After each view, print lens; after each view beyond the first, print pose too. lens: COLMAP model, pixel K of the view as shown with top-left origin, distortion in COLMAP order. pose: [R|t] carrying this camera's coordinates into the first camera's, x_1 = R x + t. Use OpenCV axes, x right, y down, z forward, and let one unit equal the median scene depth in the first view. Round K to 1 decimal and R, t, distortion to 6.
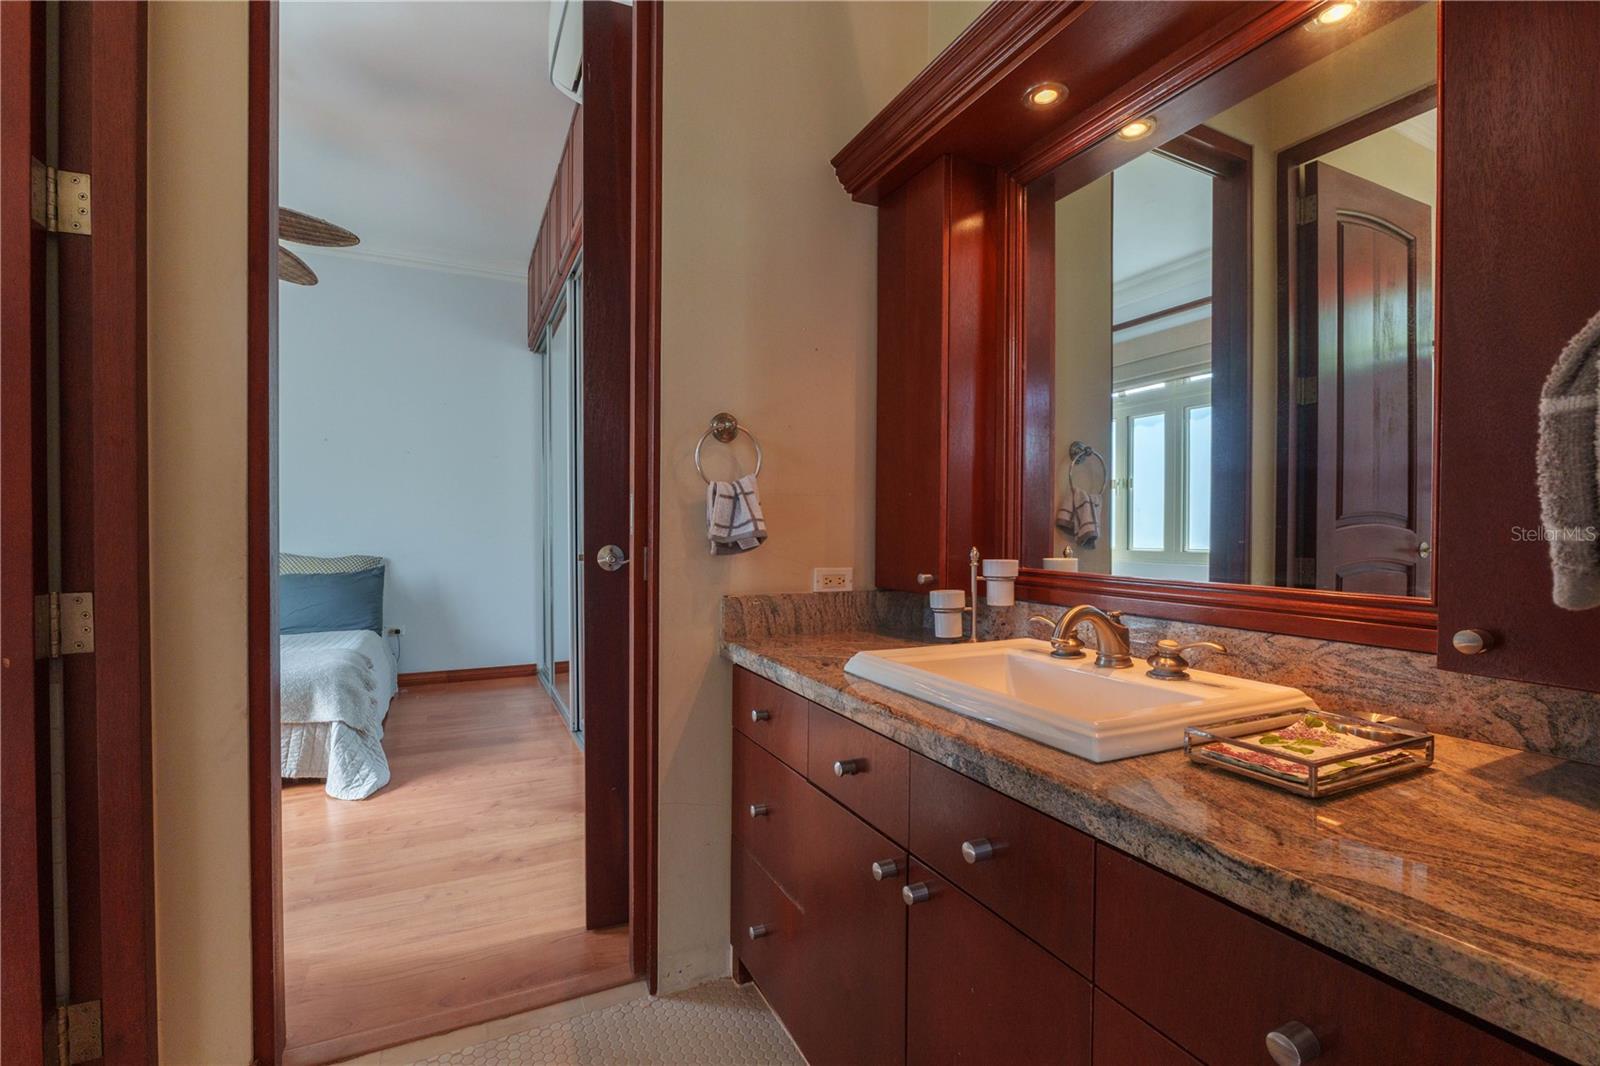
lens RADIAL K [[694.9, 0, 800.0], [0, 694.9, 533.0], [0, 0, 1]] dist [-0.000753, -0.000208]
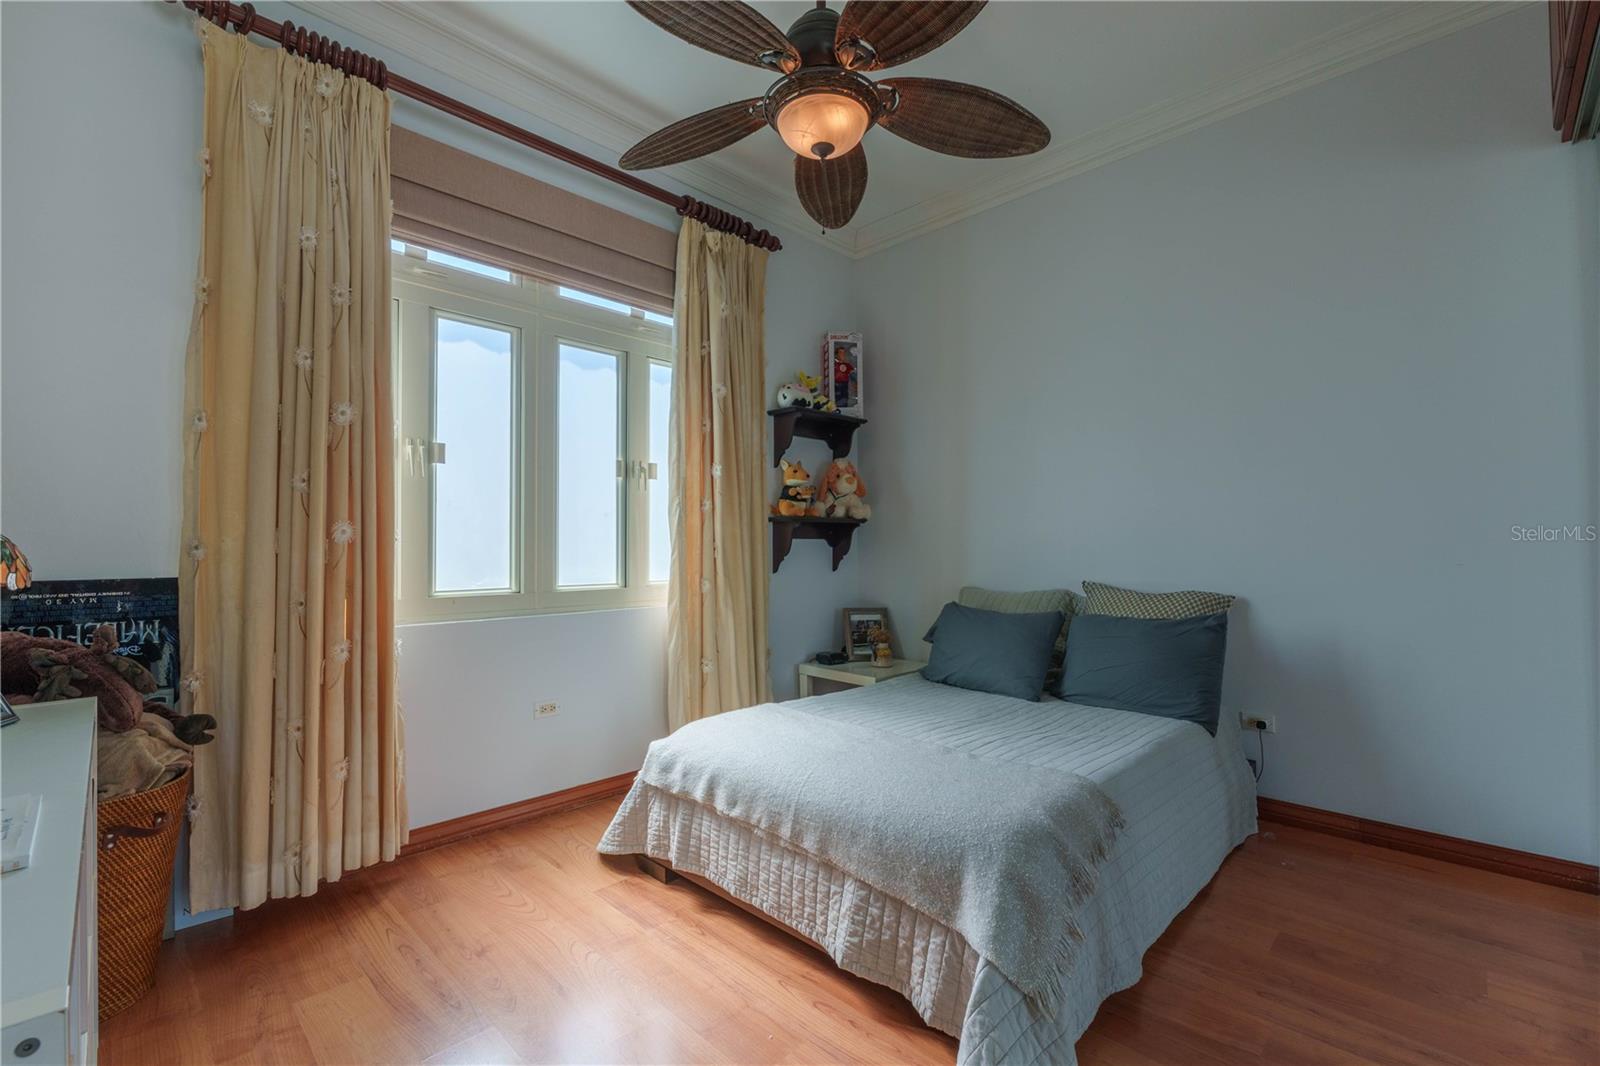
lens RADIAL K [[694.9, 0, 800.0], [0, 694.9, 533.0], [0, 0, 1]] dist [-0.000753, -0.000208]
pose [[0.335183, -0.020277, -0.941935, -0.171586], [-0.003842, 0.999731, -0.022888, -0.006025], [0.942145, 0.011291, 0.335015, 0.485366]]
